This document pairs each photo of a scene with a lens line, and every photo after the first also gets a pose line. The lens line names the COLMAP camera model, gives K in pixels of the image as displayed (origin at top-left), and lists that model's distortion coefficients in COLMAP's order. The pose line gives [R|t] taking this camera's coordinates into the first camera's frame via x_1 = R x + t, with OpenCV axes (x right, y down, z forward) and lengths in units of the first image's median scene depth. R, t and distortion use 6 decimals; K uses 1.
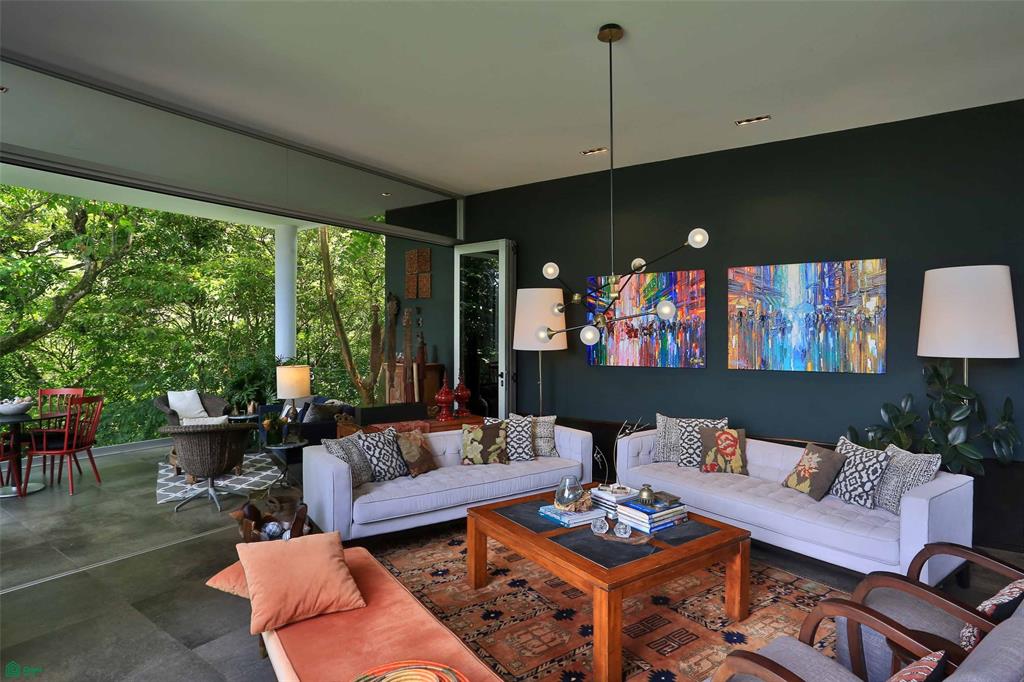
lens RADIAL K [[538.4, 0, 489.4], [0, 538.4, 339.9], [0, 0, 1]] dist [-0.059575, 0.032551]
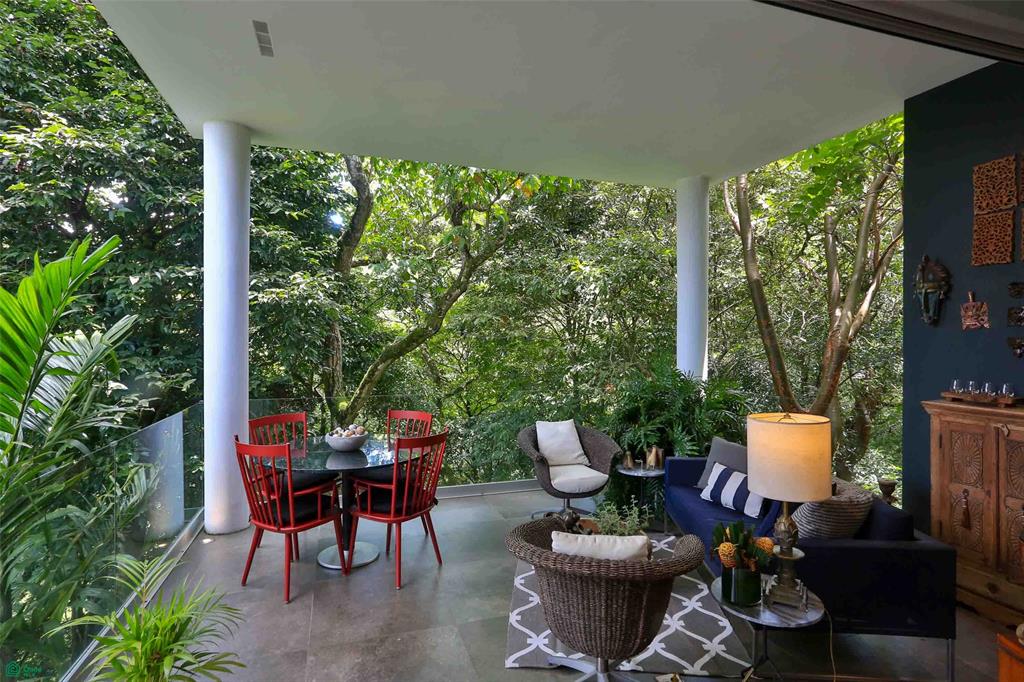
lens RADIAL K [[538.4, 0, 489.4], [0, 538.4, 339.9], [0, 0, 1]] dist [-0.059575, 0.032551]
pose [[0.794646, 0.004519, -0.607057, -0.208744], [-0.009431, 0.999944, -0.004903, -0.005247], [0.607000, 0.009621, 0.794643, 0.365537]]
